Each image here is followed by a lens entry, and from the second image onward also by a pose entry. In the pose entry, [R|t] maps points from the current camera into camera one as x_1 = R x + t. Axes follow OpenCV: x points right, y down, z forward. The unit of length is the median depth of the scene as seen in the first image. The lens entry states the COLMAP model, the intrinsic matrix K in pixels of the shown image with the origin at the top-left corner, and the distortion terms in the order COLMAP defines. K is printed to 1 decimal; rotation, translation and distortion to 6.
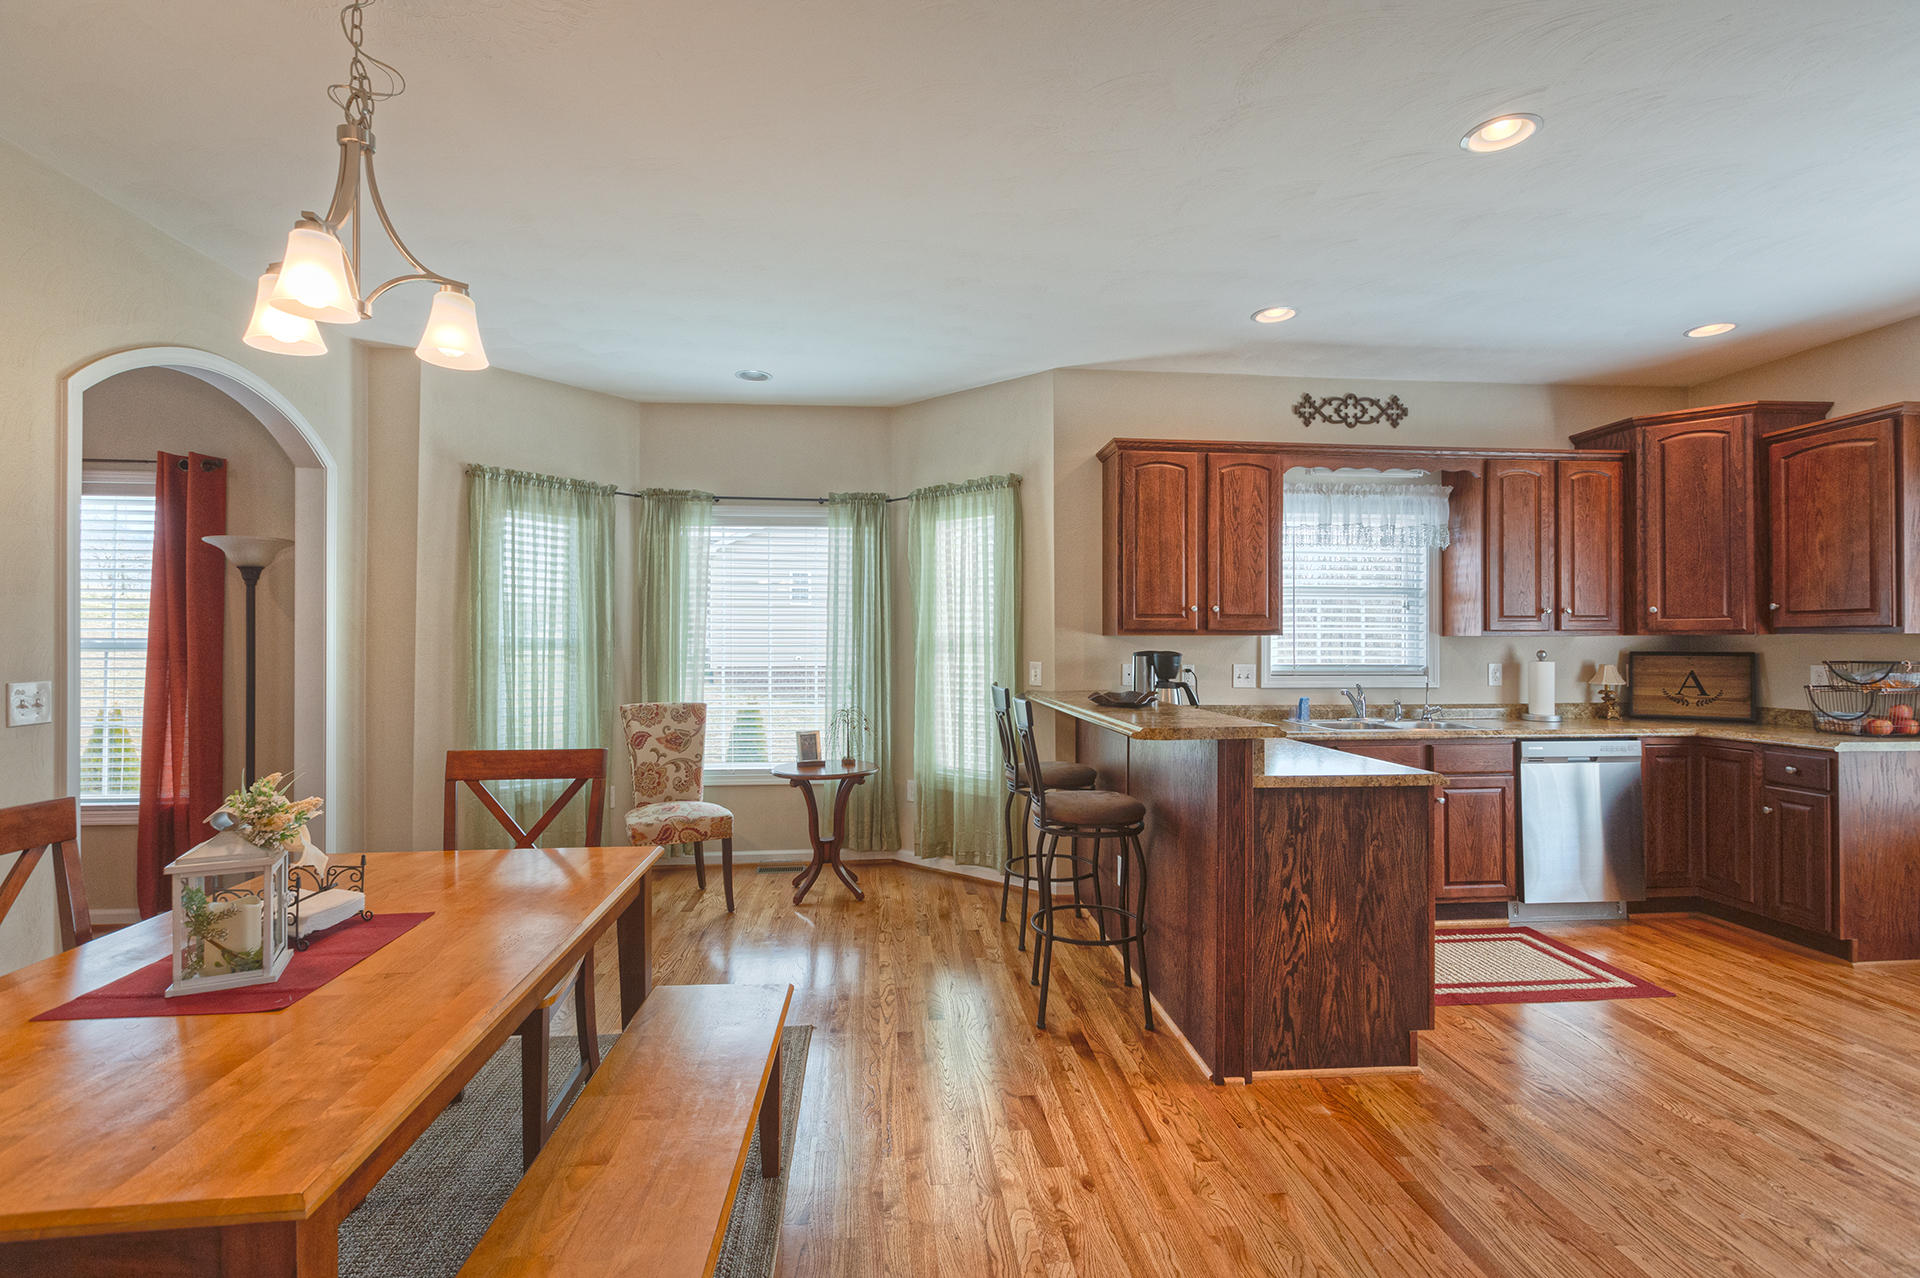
lens RADIAL K [[849.3, 0, 963.8], [0, 849.3, 633.8], [0, 0, 1]] dist [0.000300, 0.000175]
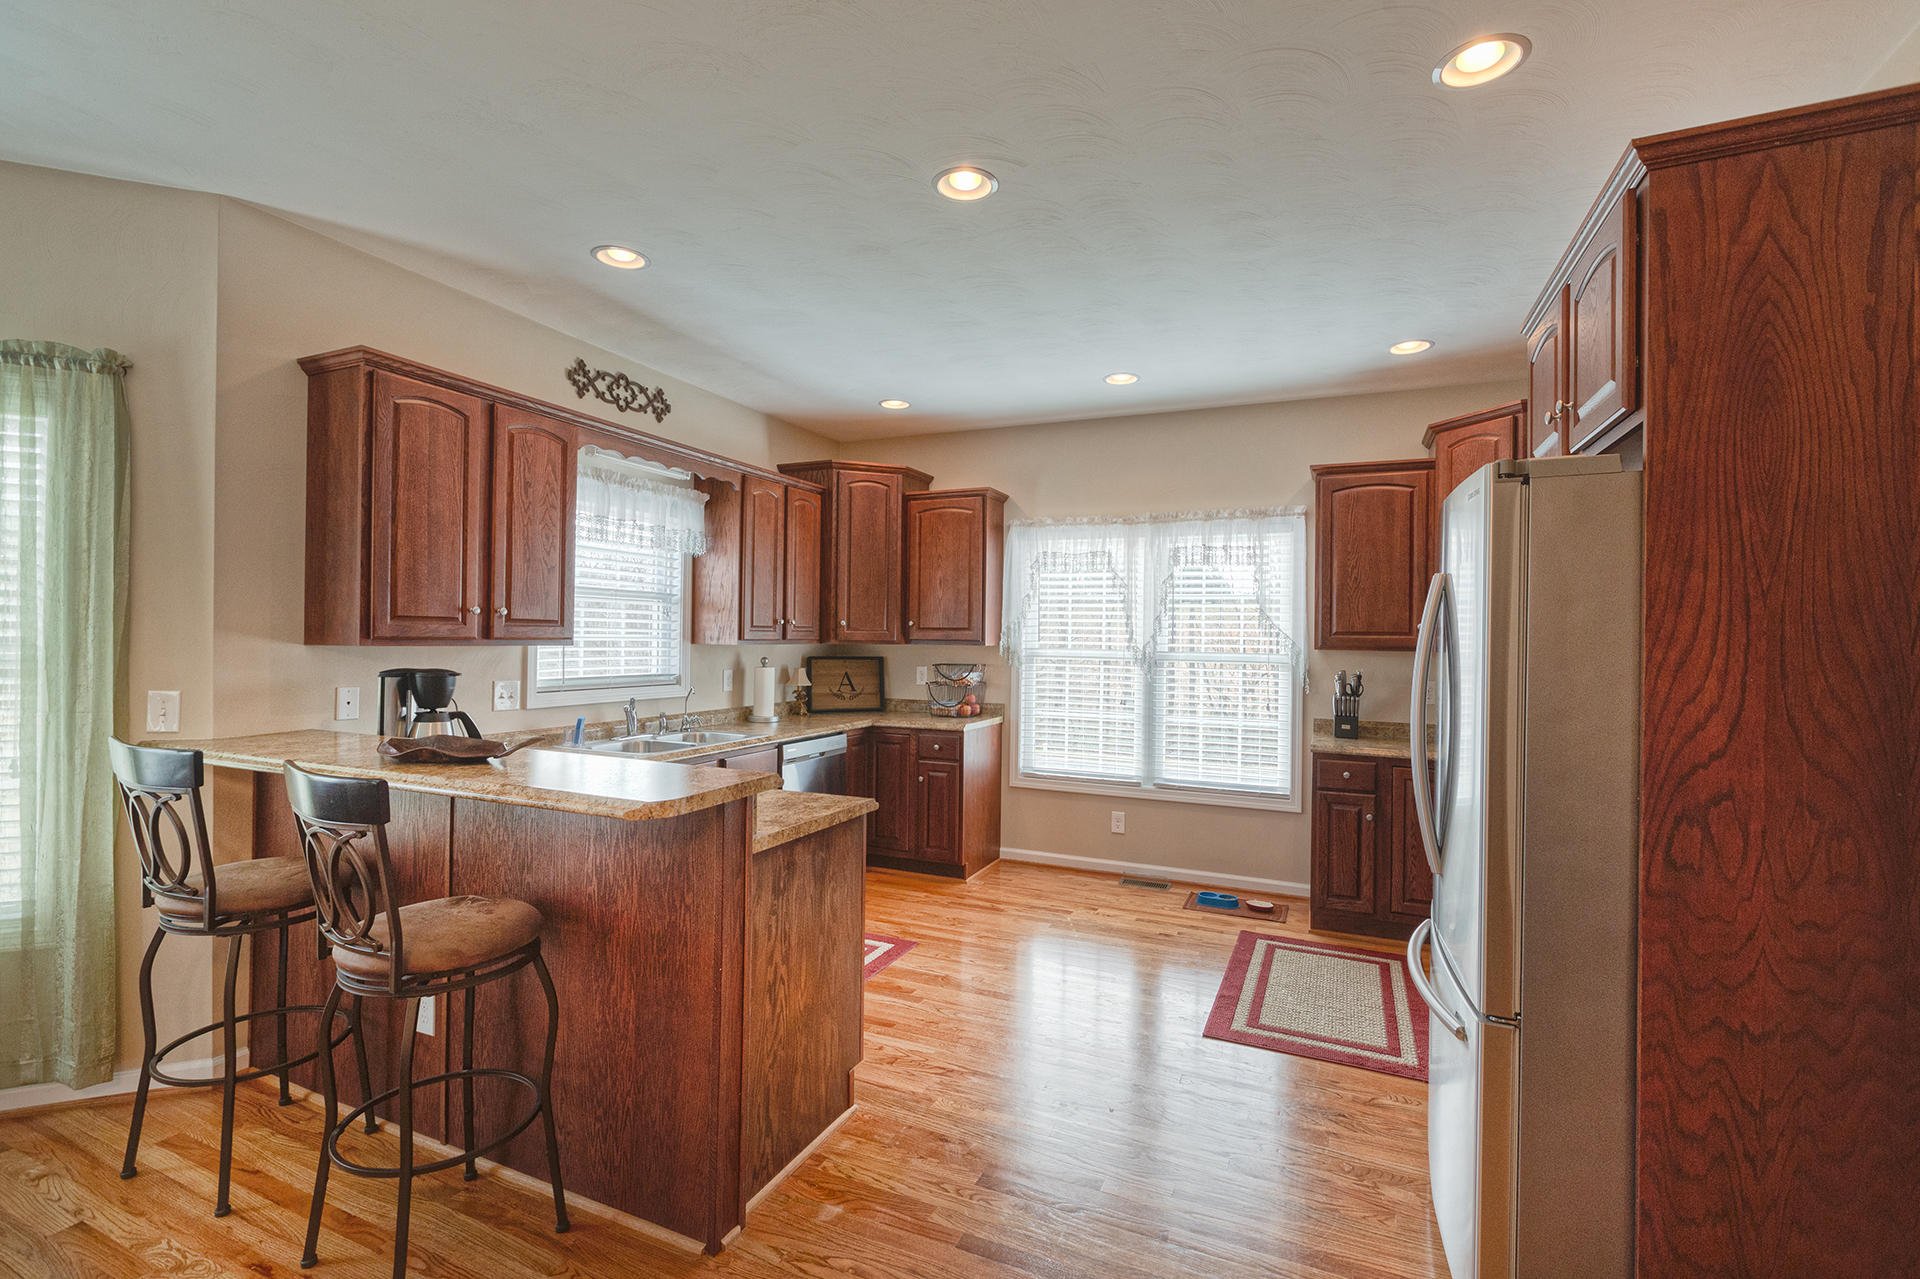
lens RADIAL K [[849.3, 0, 963.8], [0, 849.3, 634.3], [0, 0, 1]] dist [0.000300, 0.000175]
pose [[0.498660, 0.009511, 0.866746, -0.145749], [-0.021216, 0.999774, 0.001235, -0.017617], [-0.866538, -0.019005, 0.498749, 0.249930]]
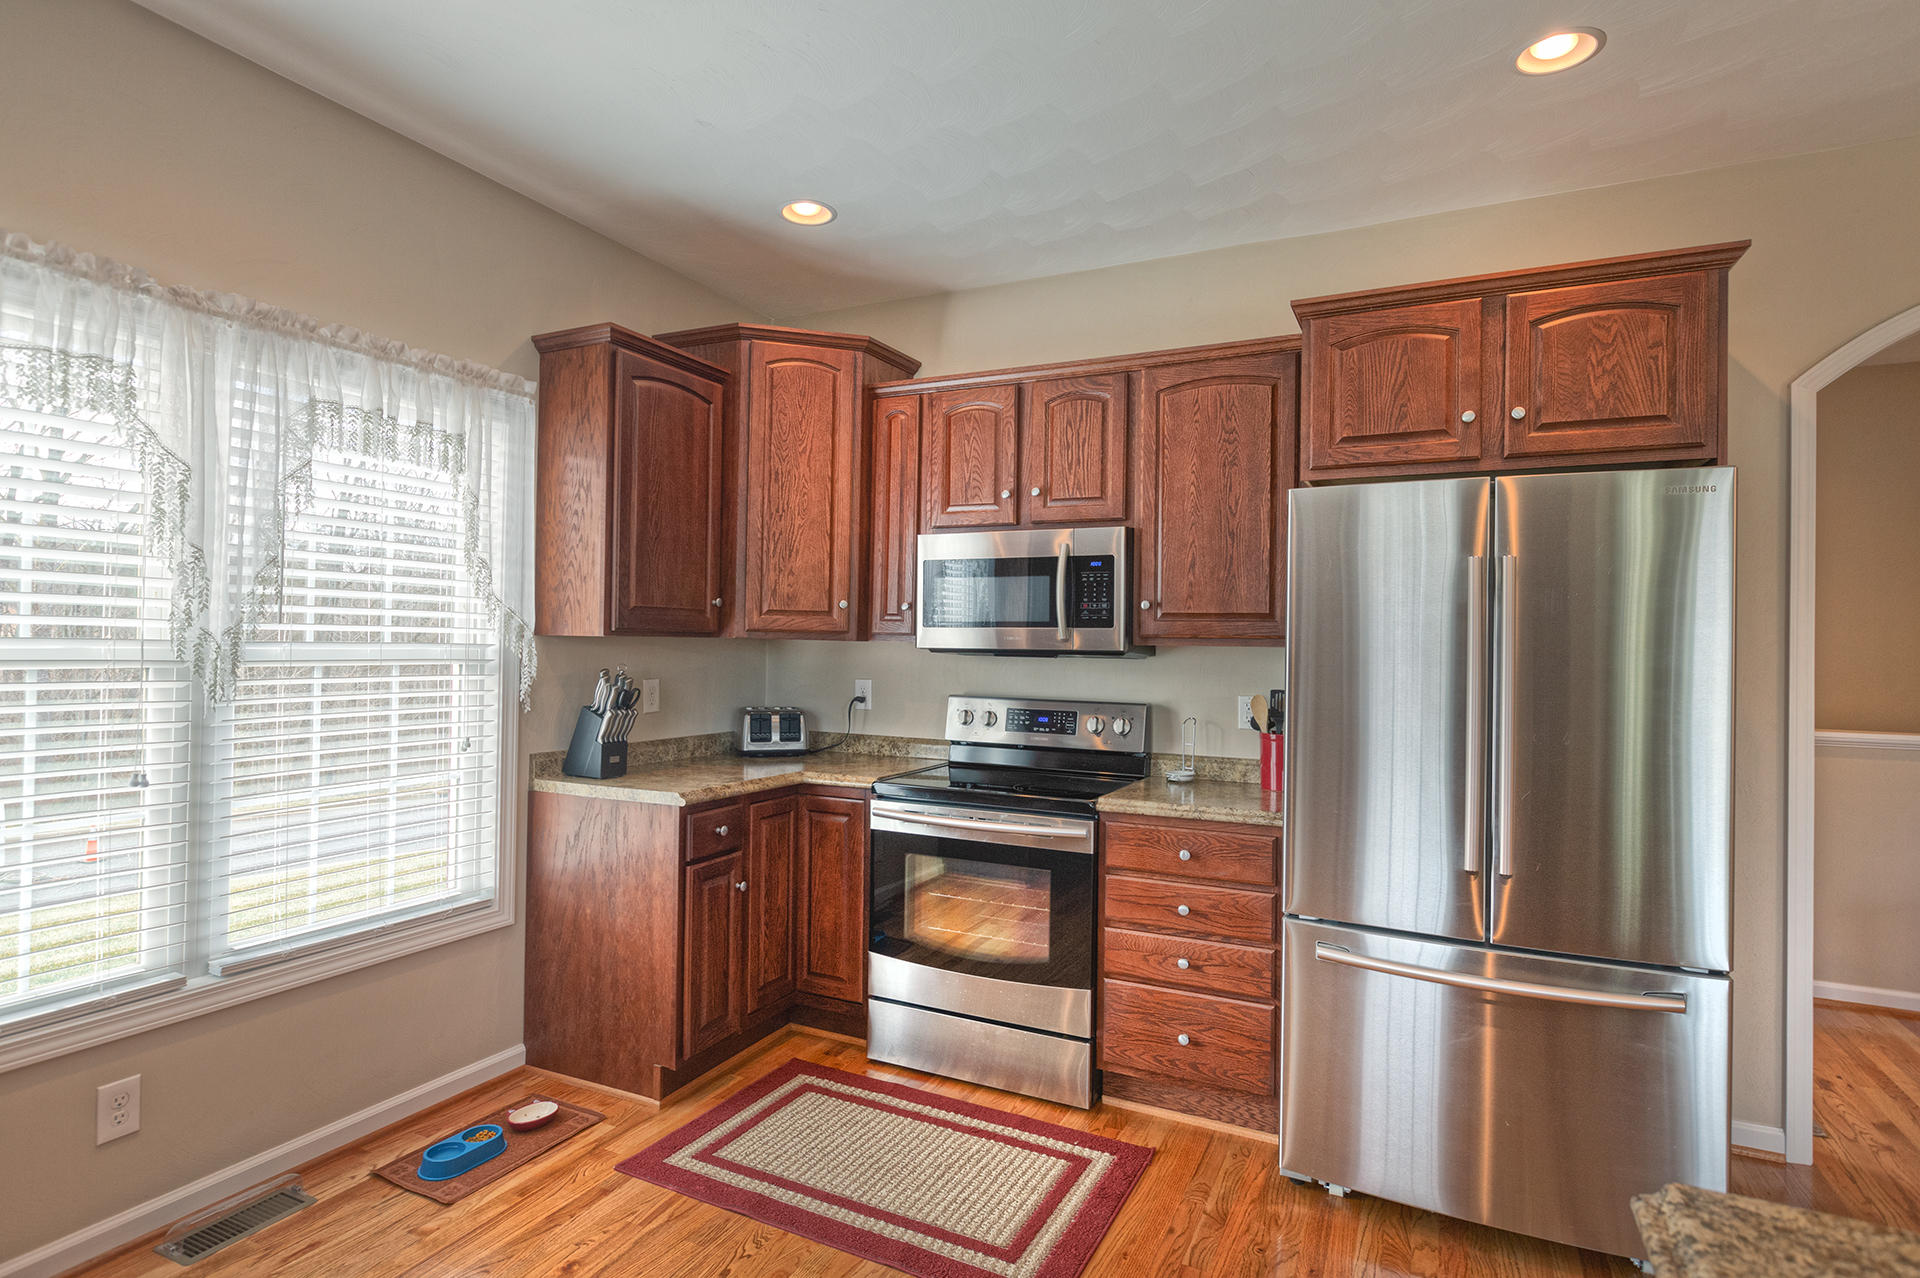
lens RADIAL K [[993.7, 0, 960.0], [0, 993.7, 639.0], [0, 0, 1]] dist [0.000105, -0.000073]
pose [[-0.840966, -0.015164, 0.540875, 0.360534], [-0.021684, 0.999749, -0.005684, -0.006940], [-0.540653, -0.016508, -0.841084, 0.856107]]
